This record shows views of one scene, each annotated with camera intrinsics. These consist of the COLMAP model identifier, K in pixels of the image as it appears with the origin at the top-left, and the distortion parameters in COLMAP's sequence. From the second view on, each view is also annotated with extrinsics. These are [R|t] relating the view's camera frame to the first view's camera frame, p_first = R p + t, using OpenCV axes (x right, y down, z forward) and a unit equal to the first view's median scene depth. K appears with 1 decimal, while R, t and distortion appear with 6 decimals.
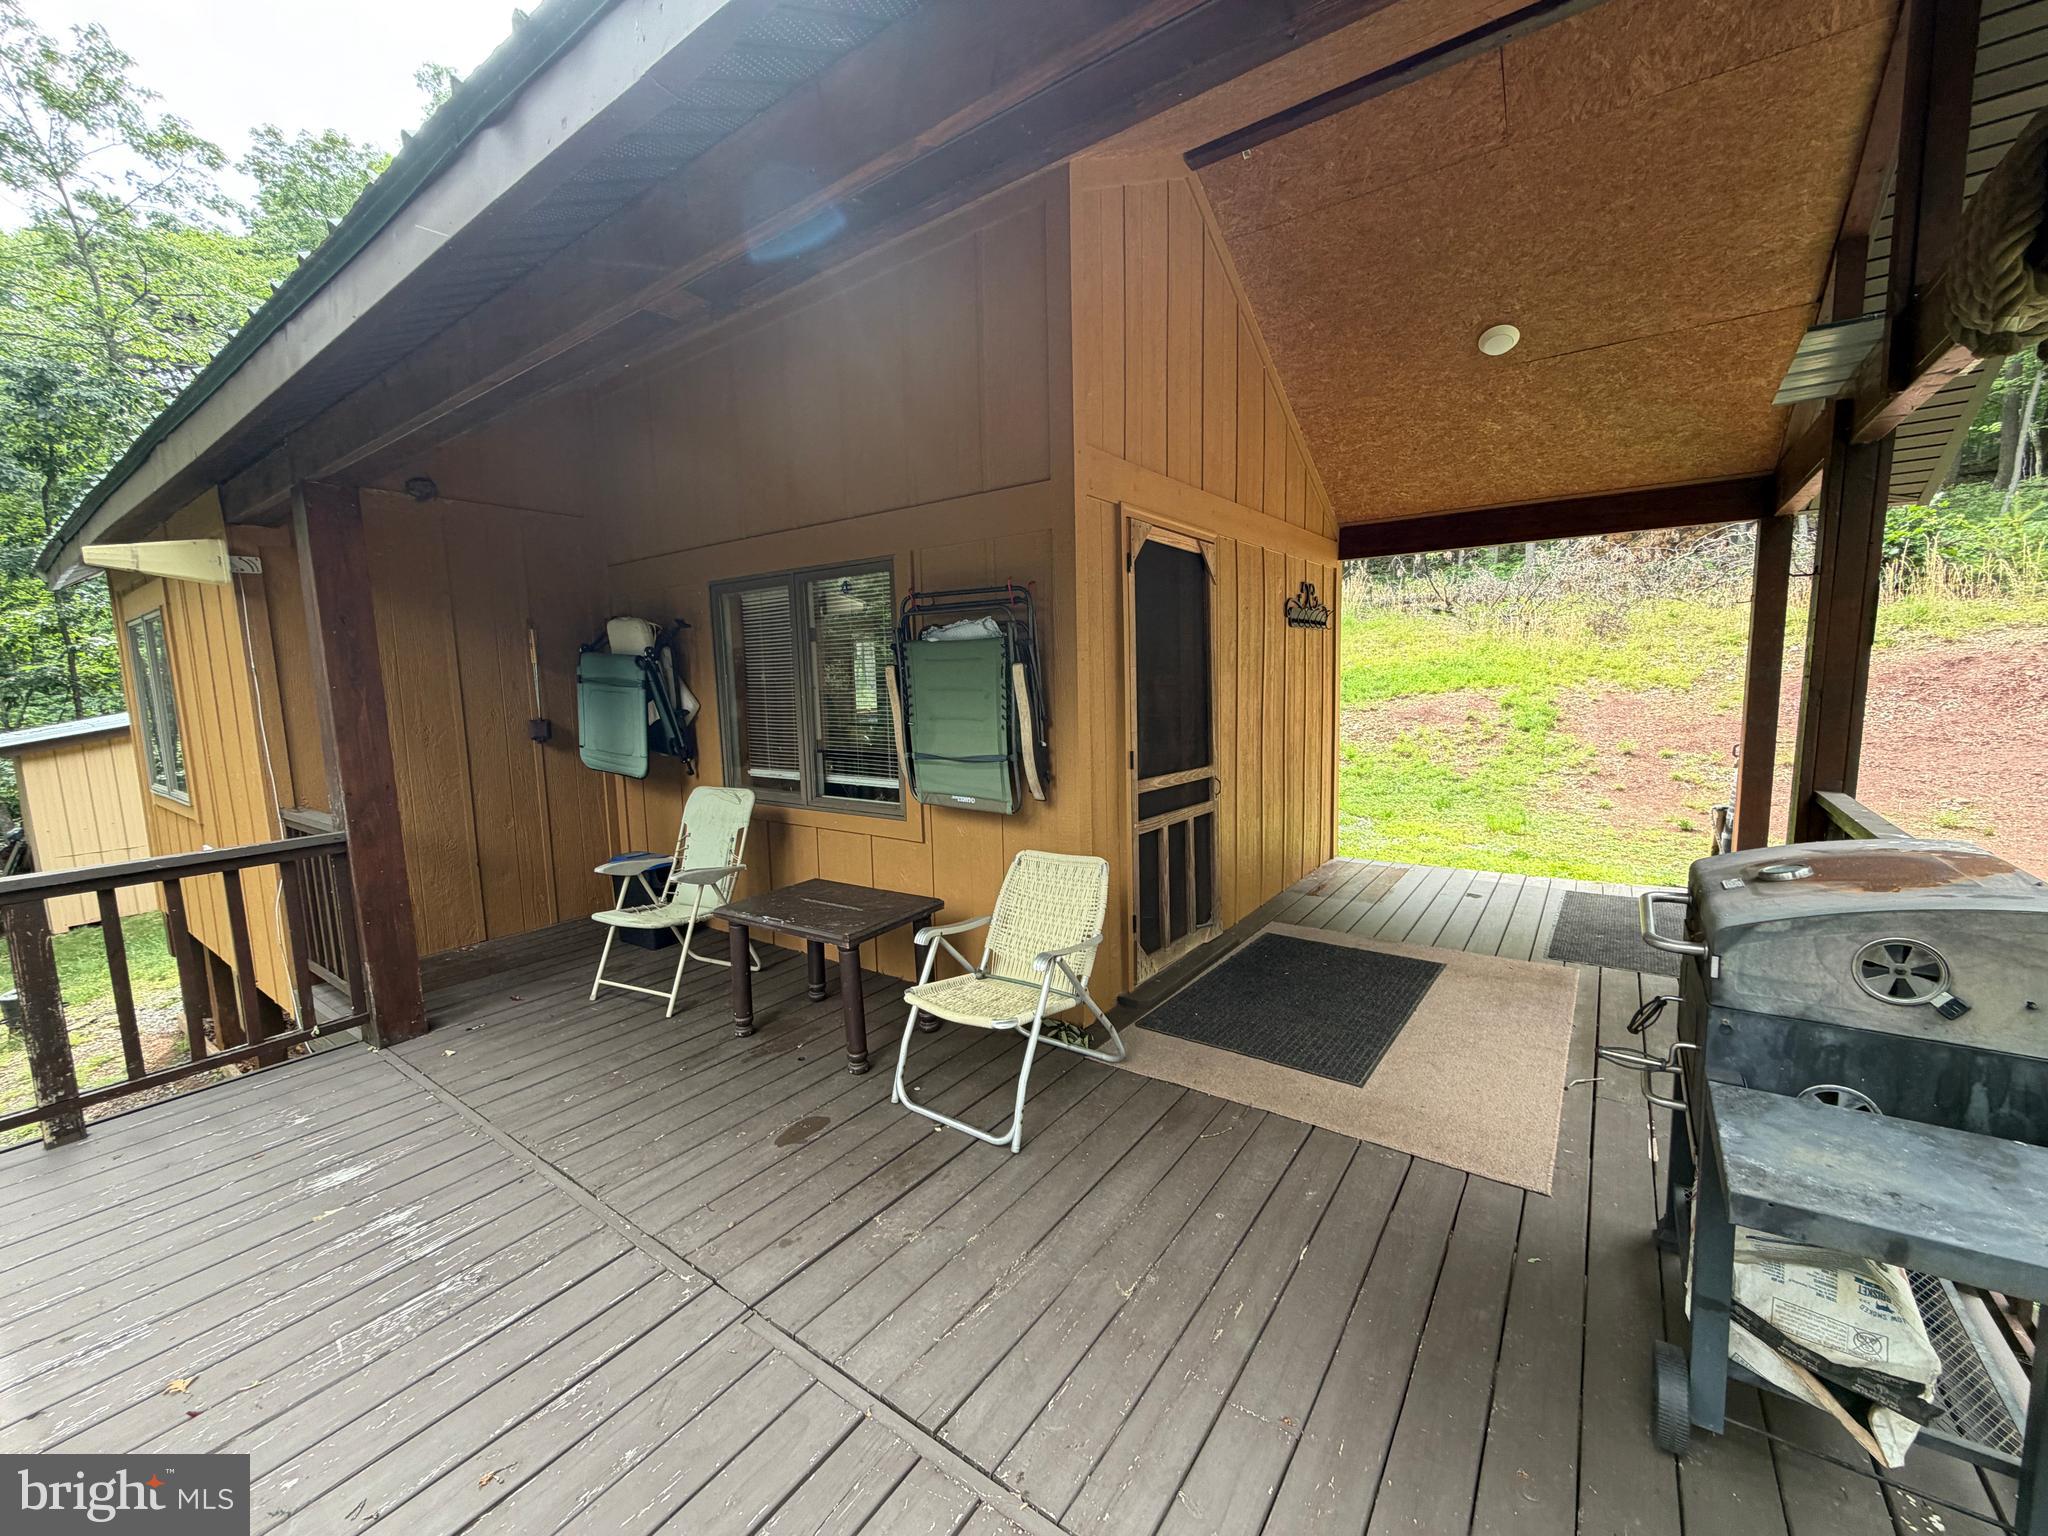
lens RADIAL K [[814.8, 0, 1016.6], [0, 814.8, 769.3], [0, 0, 1]] dist [0.000314, -0.000340]
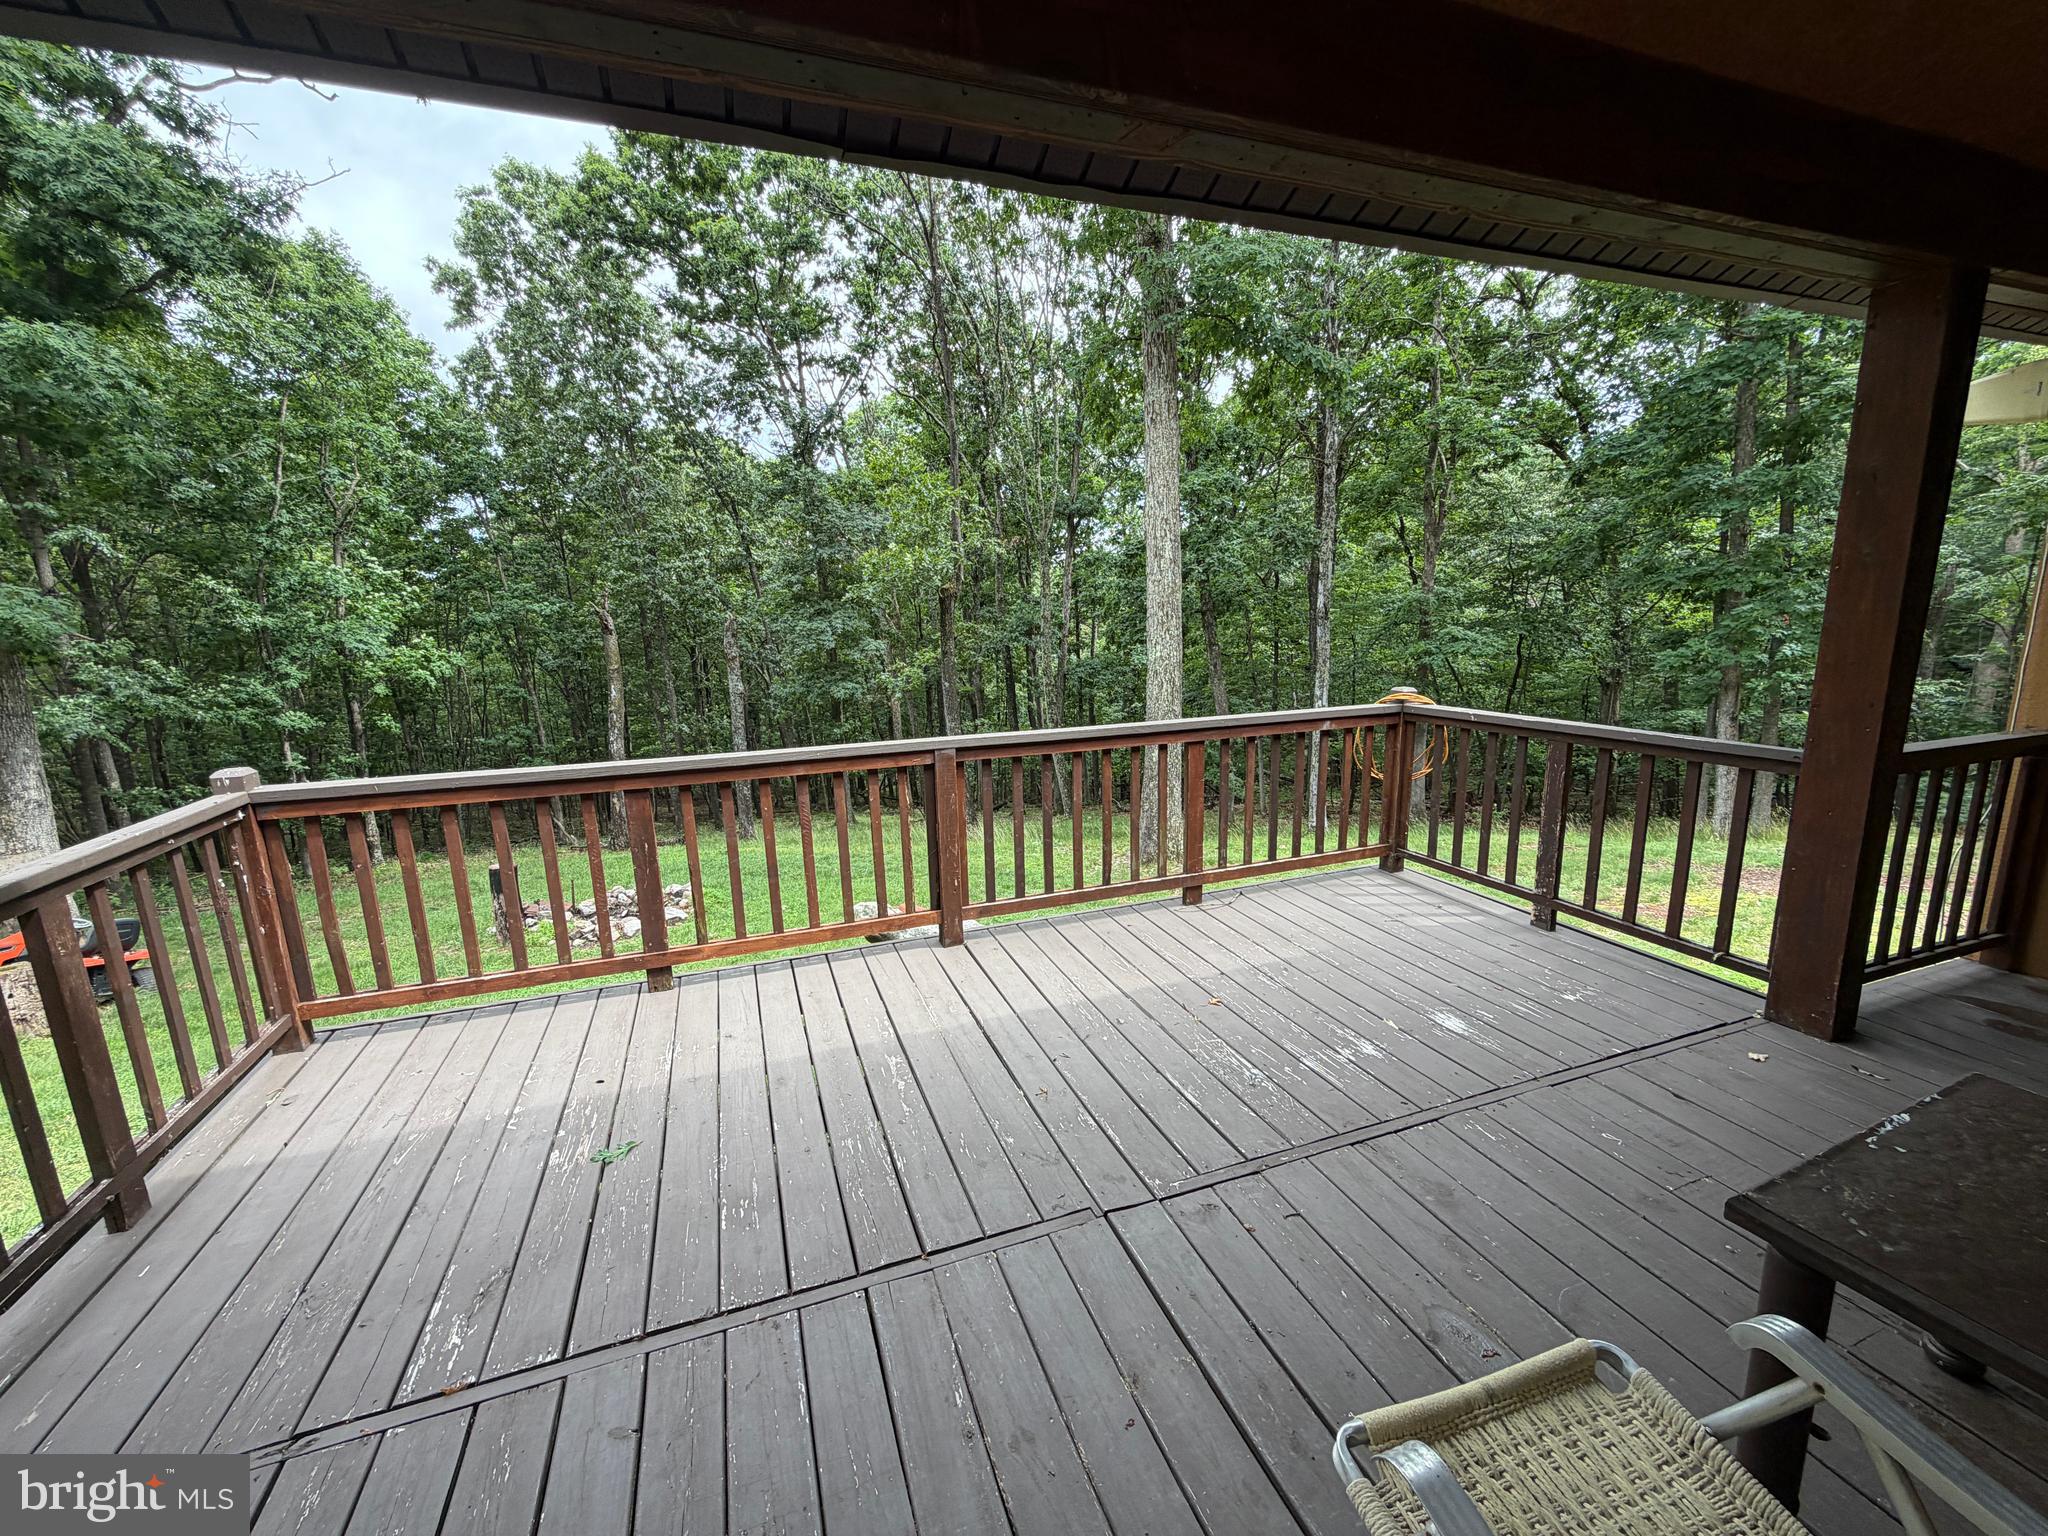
lens RADIAL K [[814.8, 0, 1016.6], [0, 814.8, 769.3], [0, 0, 1]] dist [0.000314, -0.000340]
pose [[-0.561690, 0.201856, -0.802345, 0.290753], [-0.052057, 0.959236, 0.277770, -0.099110], [0.825708, 0.197789, -0.528286, 0.892902]]
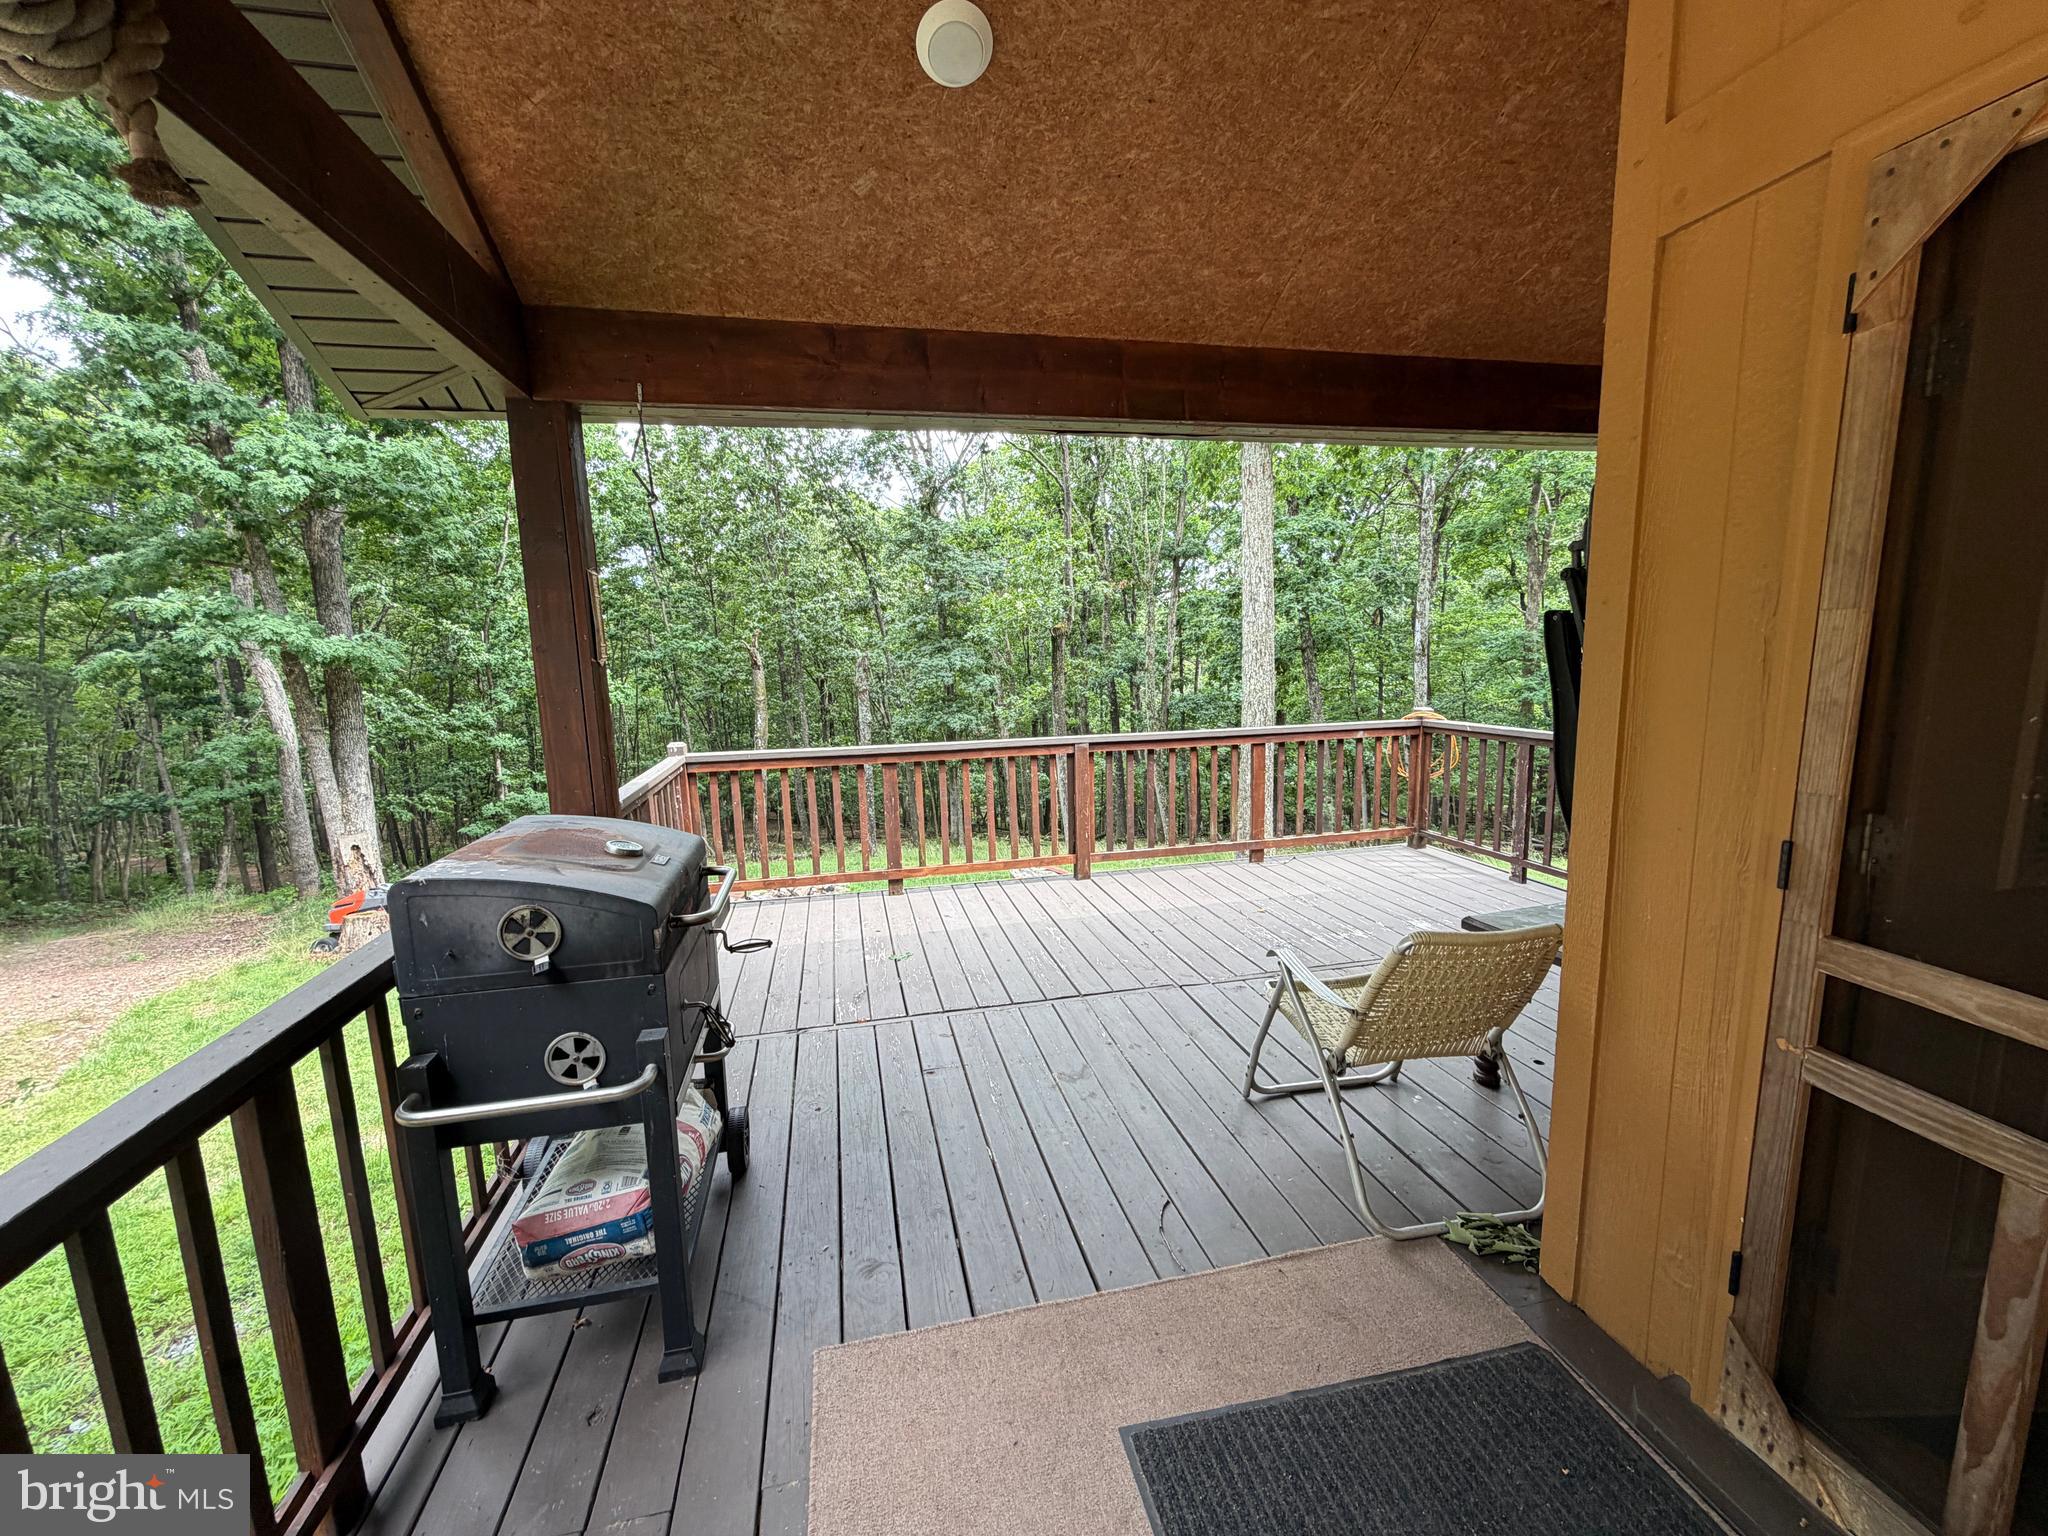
lens RADIAL K [[814.8, 0, 1016.6], [0, 814.8, 769.3], [0, 0, 1]] dist [0.000314, -0.000340]
pose [[-0.660601, 0.156258, -0.734295, 0.783997], [-0.038640, 0.969726, 0.241120, -0.157240], [0.749742, 0.187657, -0.634564, 1.195962]]
